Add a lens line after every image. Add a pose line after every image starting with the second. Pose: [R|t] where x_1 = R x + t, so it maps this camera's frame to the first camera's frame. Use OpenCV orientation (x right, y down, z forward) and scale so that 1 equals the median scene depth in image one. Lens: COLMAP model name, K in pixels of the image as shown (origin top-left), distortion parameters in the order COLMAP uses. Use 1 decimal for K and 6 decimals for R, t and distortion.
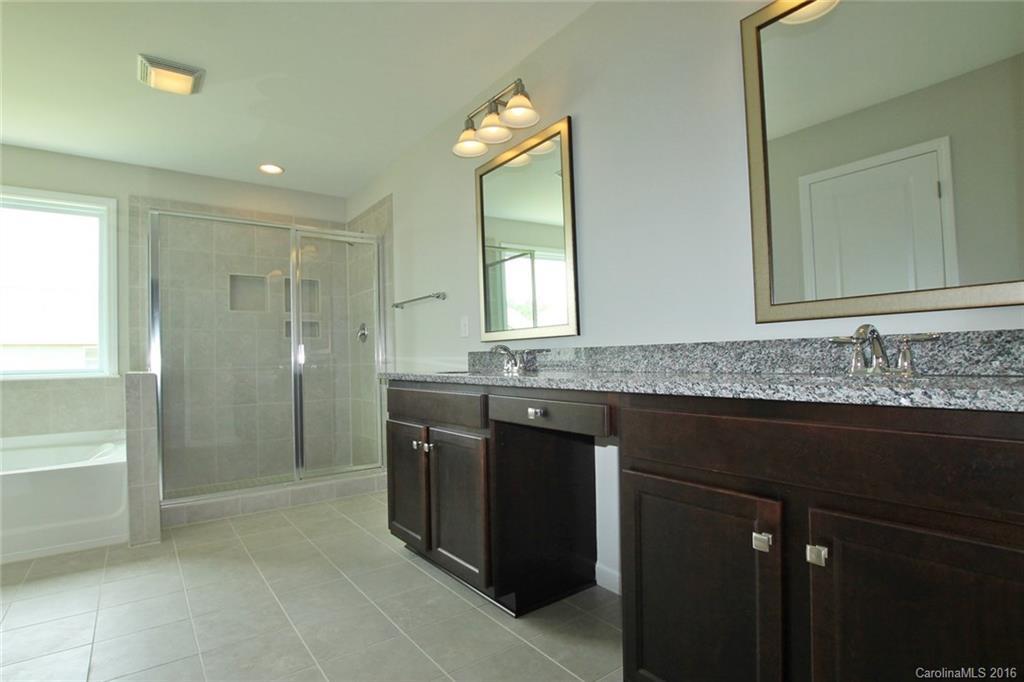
lens RADIAL K [[480.8, 0, 510.3], [0, 480.8, 341.6], [0, 0, 1]] dist [-0.031587, 0.003893]
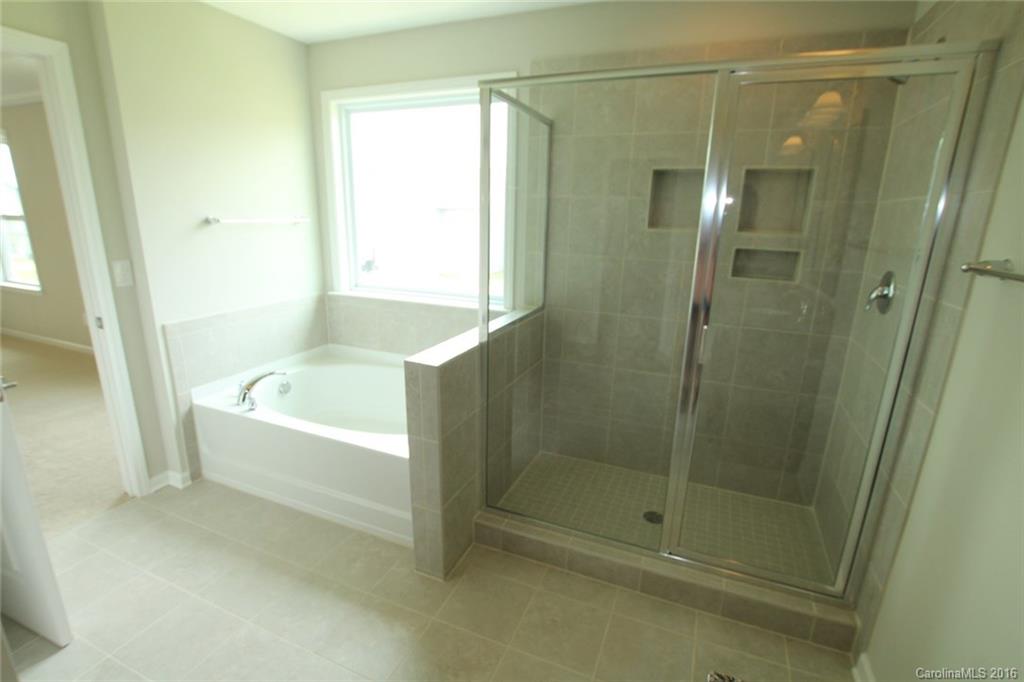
lens RADIAL K [[480.8, 0, 514.5], [0, 480.8, 340.6], [0, 0, 1]] dist [-0.031587, 0.003893]
pose [[0.491811, 0.269370, -0.827987, -0.108843], [-0.015652, 0.953523, 0.300914, -0.114002], [0.870561, -0.135033, 0.473169, 0.530633]]
